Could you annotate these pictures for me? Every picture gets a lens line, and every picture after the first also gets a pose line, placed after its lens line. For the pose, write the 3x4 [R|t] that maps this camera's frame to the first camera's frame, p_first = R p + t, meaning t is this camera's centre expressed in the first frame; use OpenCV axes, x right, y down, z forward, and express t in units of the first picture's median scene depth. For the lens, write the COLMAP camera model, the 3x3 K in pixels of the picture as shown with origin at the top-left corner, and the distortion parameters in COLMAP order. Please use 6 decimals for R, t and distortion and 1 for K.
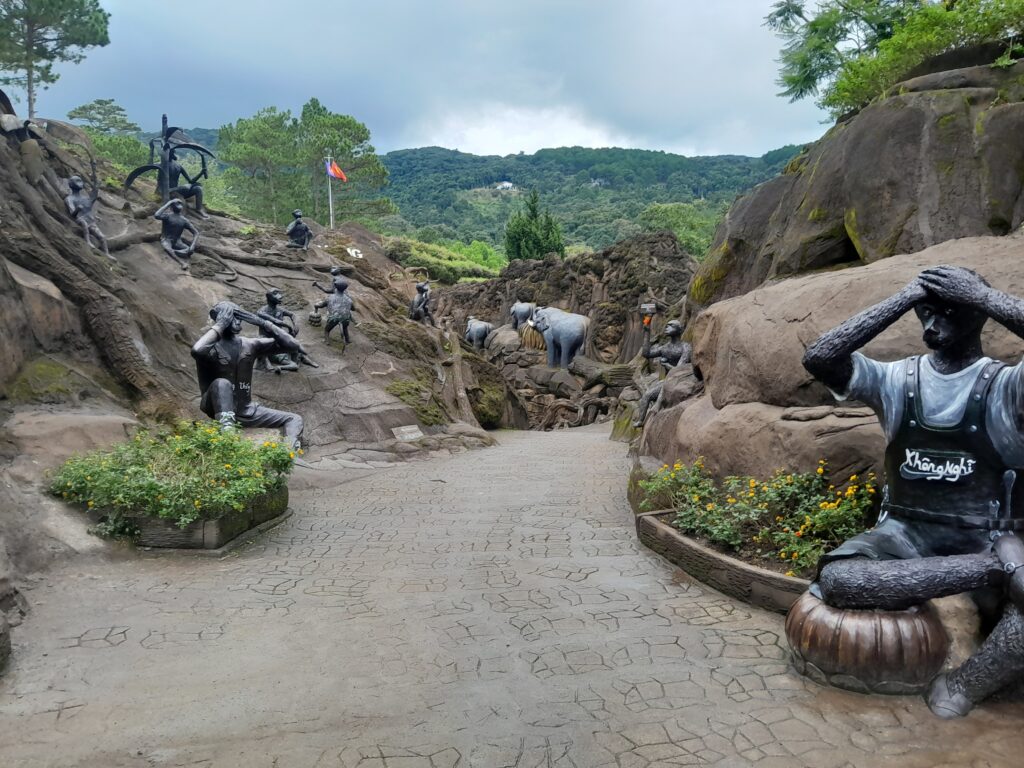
lens RADIAL K [[845.2, 0, 512.9], [0, 845.2, 381.6], [0, 0, 1]] dist [0.030419, -0.033973]
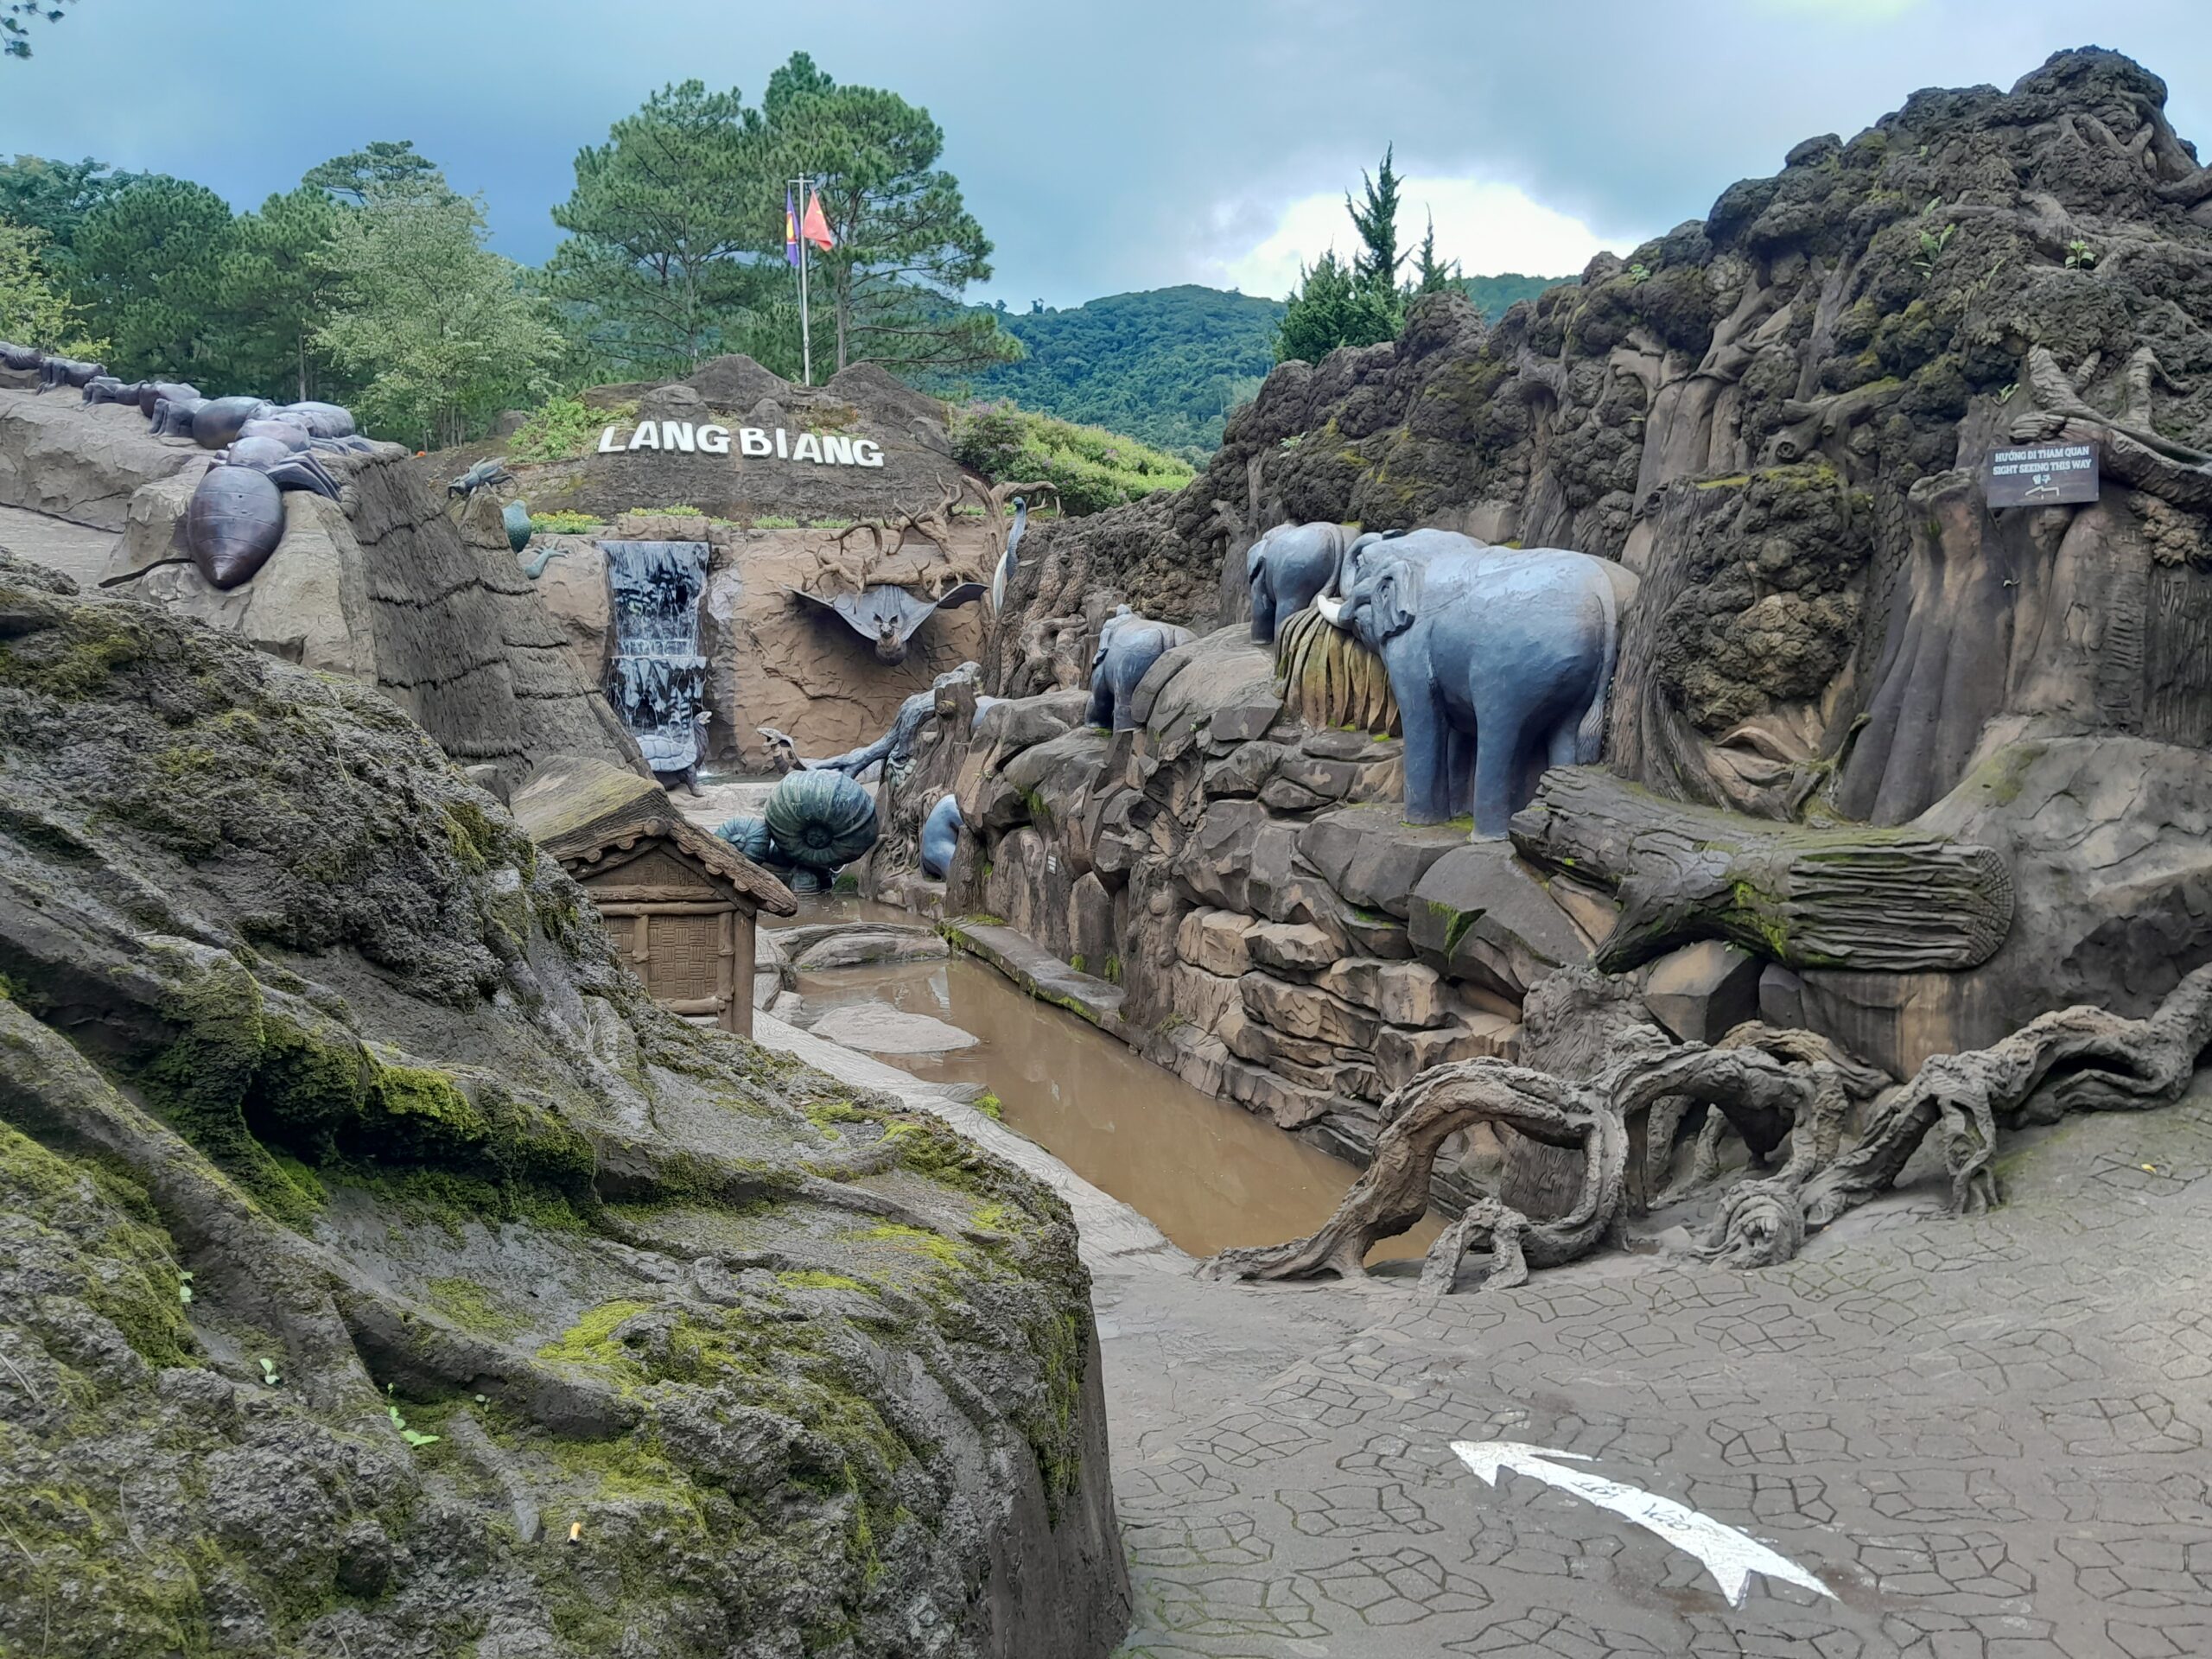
lens RADIAL K [[1825.8, 0, 1100.3], [0, 1825.8, 828.6], [0, 0, 1]] dist [0.030419, -0.033973]
pose [[0.990199, 0.015663, -0.138781, 0.029217], [-0.013899, 0.999810, 0.013668, -0.019550], [0.138968, -0.011606, 0.990229, 0.547040]]
